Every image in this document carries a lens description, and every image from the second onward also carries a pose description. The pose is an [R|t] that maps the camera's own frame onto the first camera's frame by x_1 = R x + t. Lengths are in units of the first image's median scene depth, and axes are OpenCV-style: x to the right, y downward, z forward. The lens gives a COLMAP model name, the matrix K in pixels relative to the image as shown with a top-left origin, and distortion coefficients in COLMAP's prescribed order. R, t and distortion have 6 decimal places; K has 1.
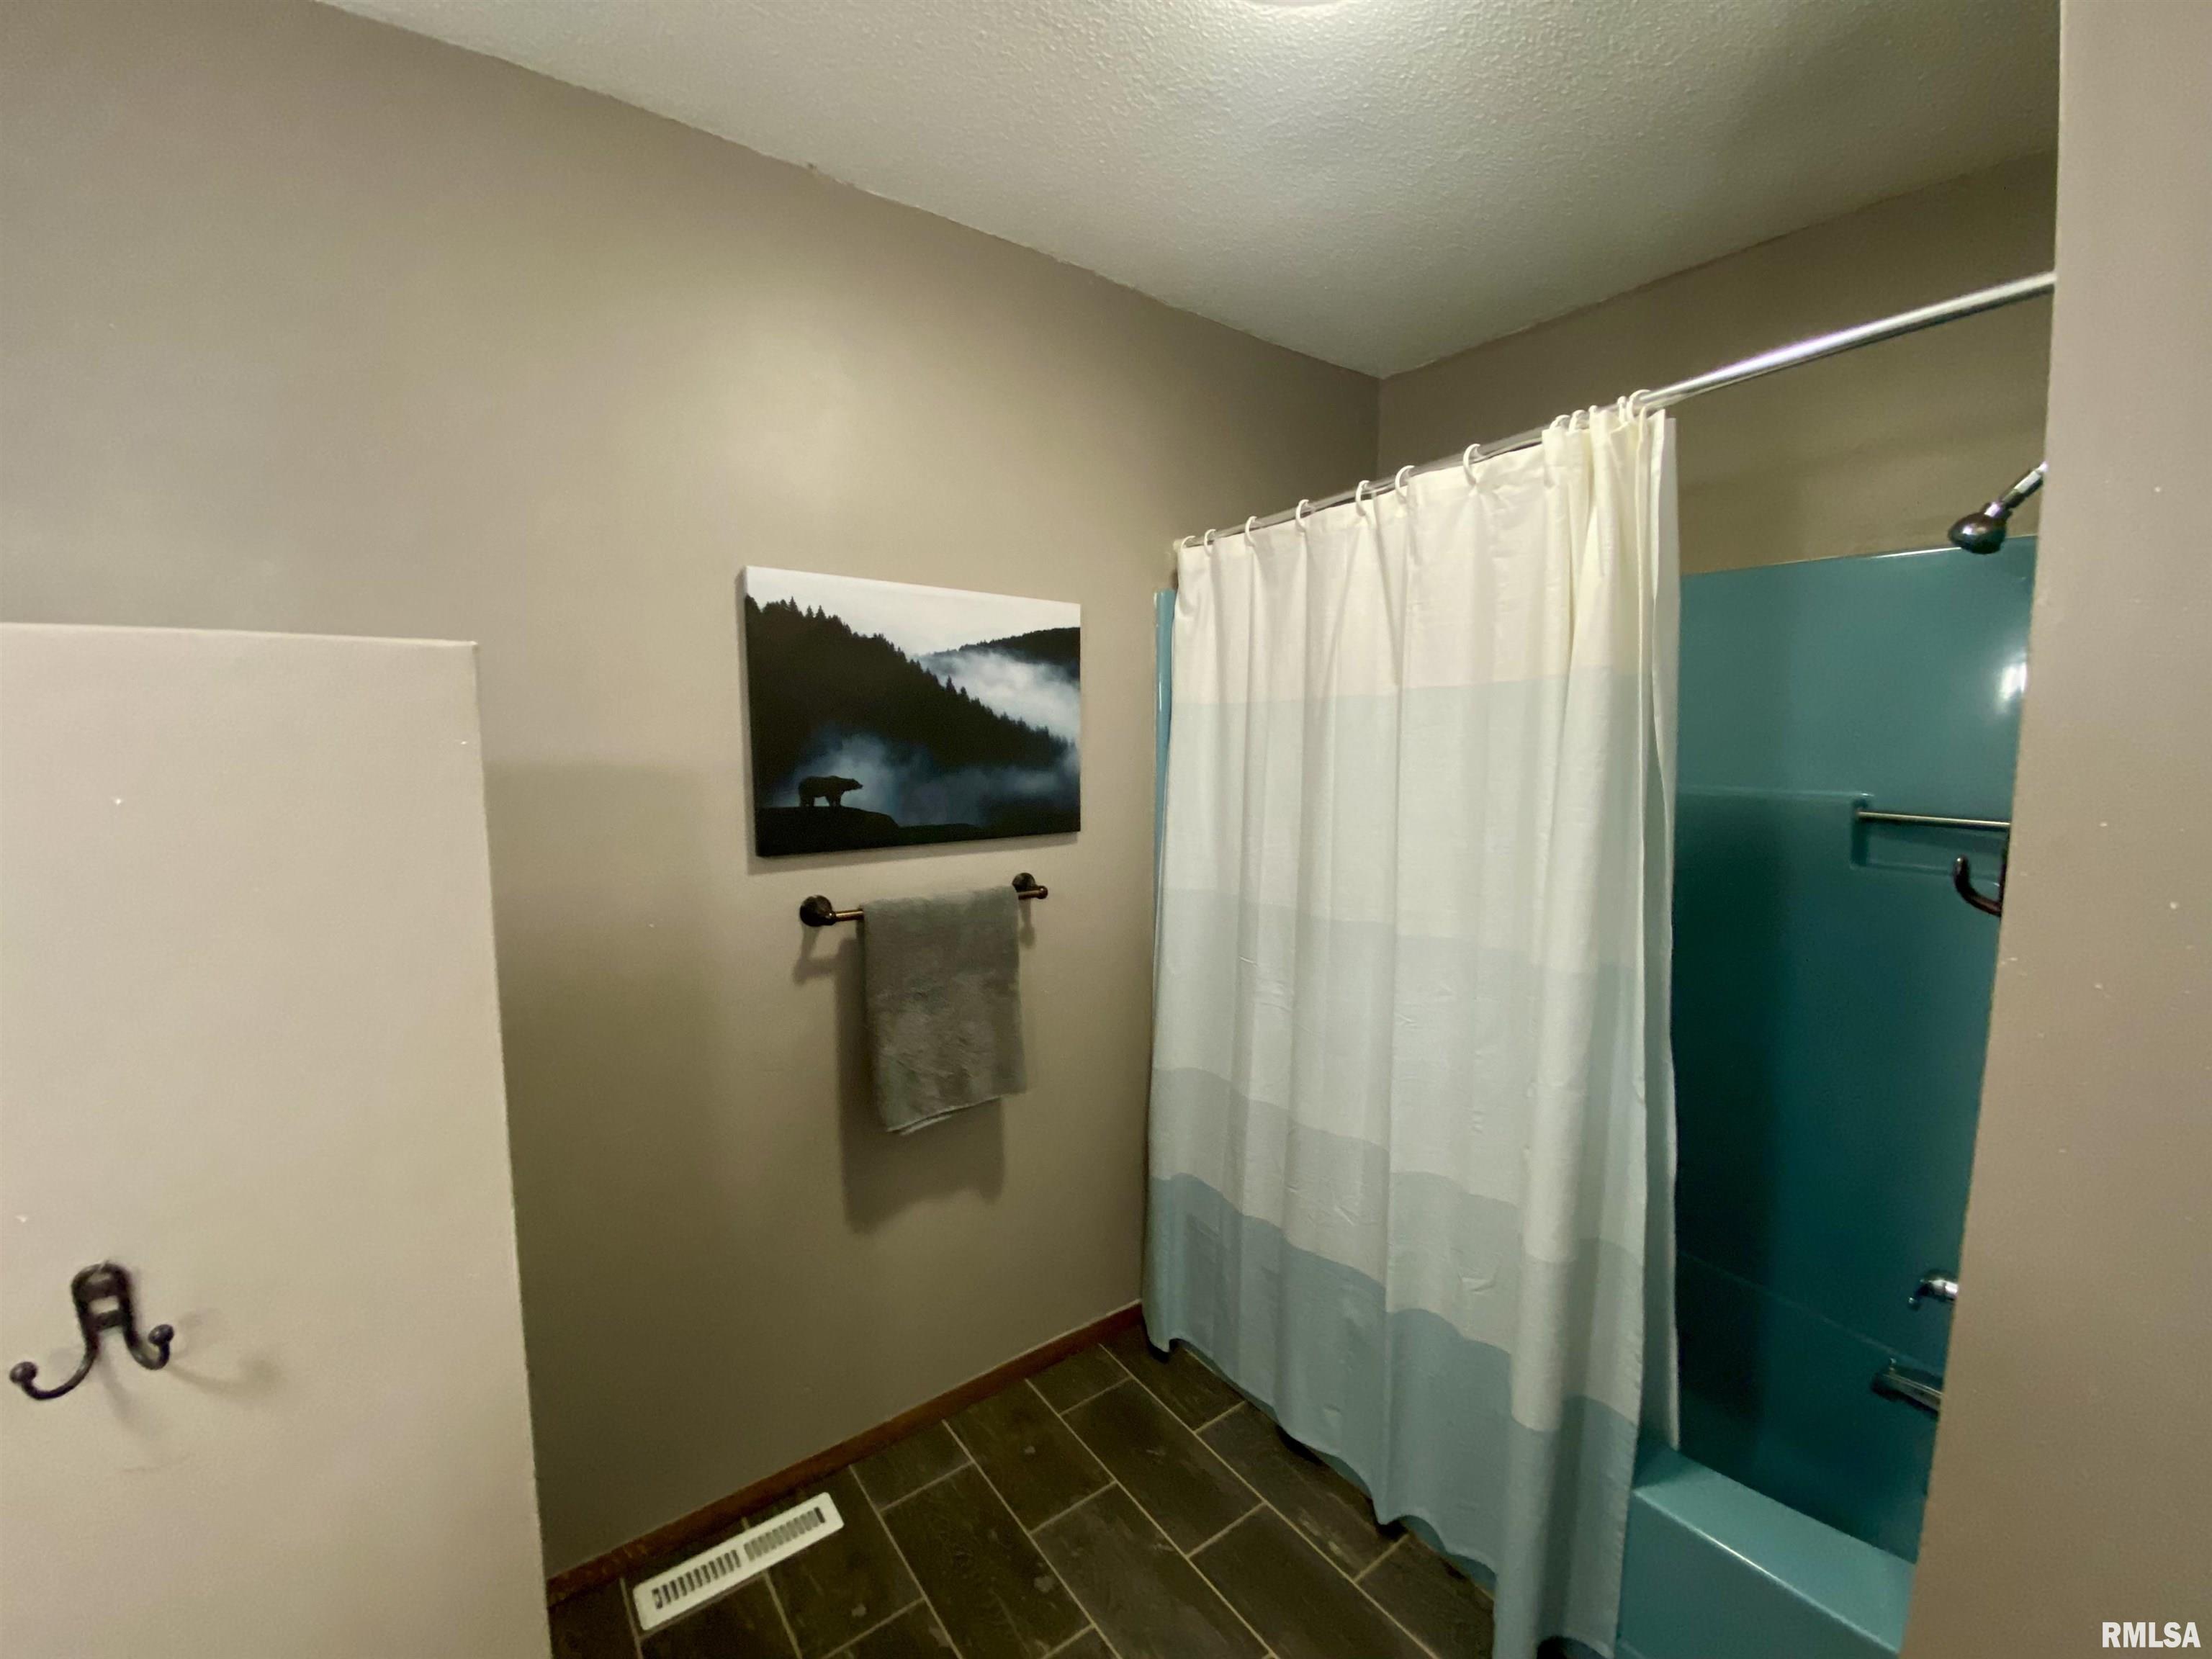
lens RADIAL K [[888.4, 0, 1111.7], [0, 888.4, 840.8], [0, 0, 1]] dist [0.023897, -0.027070]
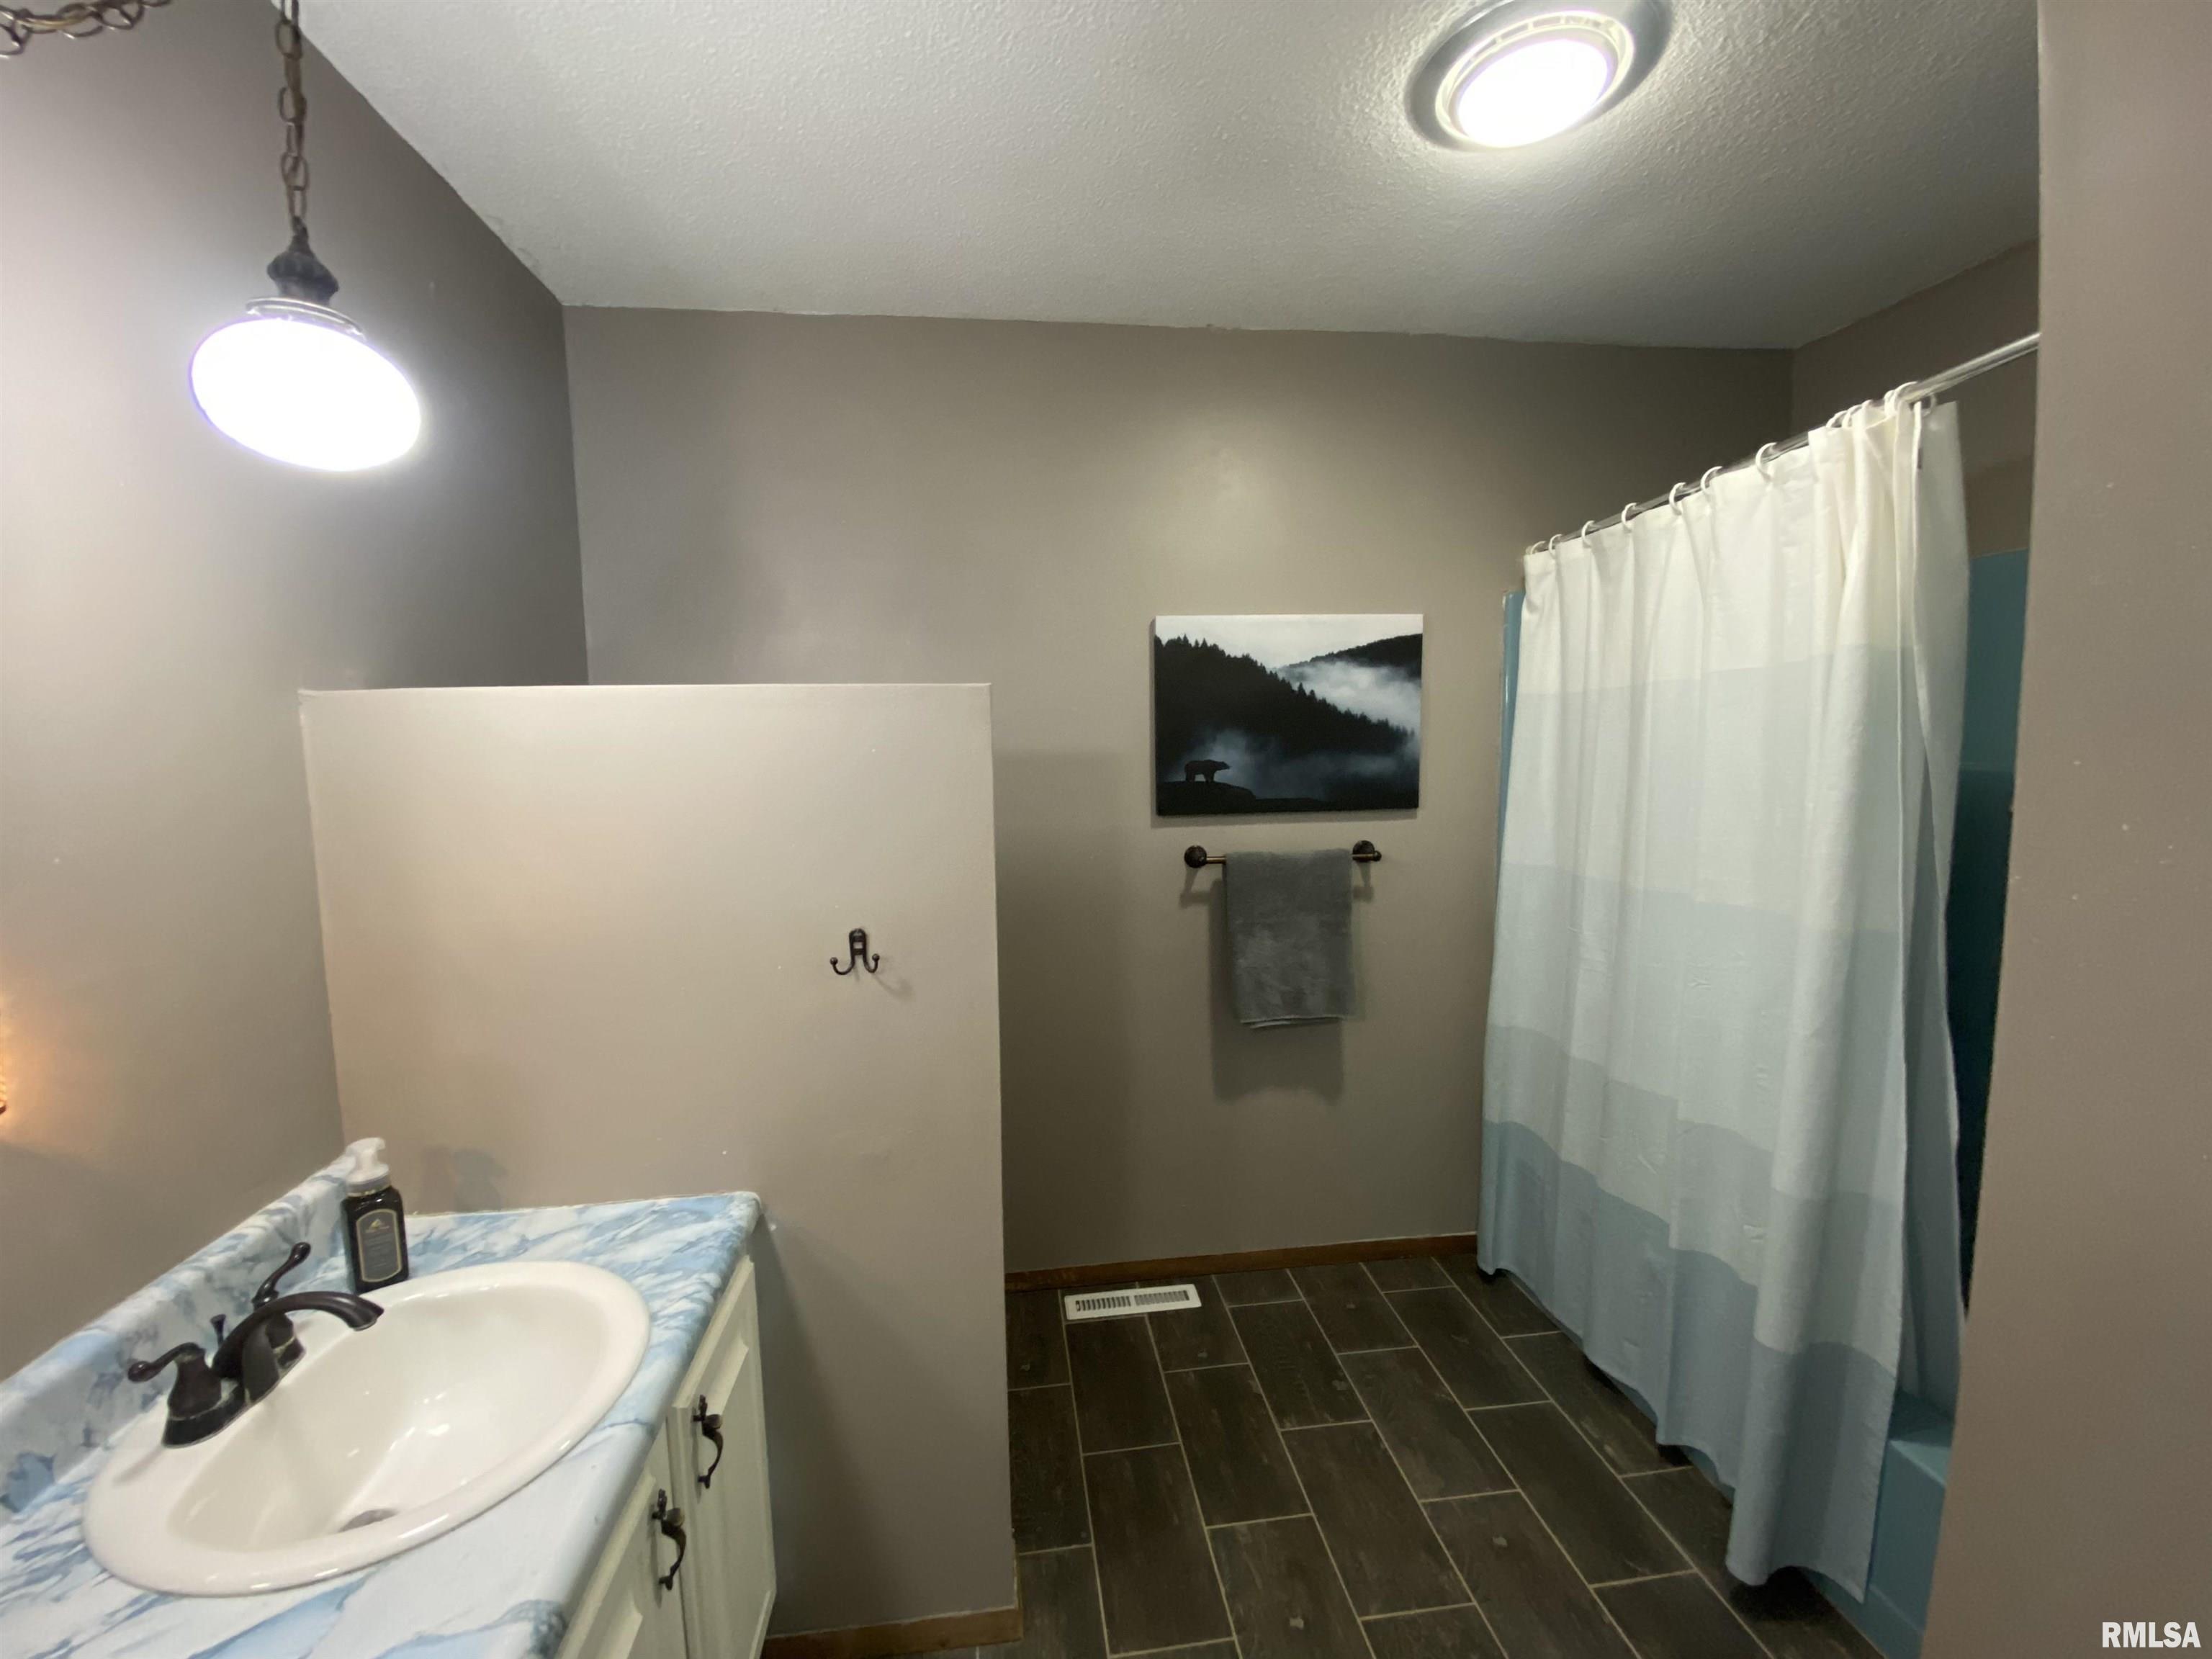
lens RADIAL K [[890.3, 0, 1106.0], [0, 890.3, 829.5], [0, 0, 1]] dist [-0.031239, -0.000021]
pose [[0.871827, 0.024722, -0.489190, 0.211252], [-0.031498, 0.999488, -0.005625, 0.045666], [0.488800, 0.020312, 0.872159, -0.263070]]
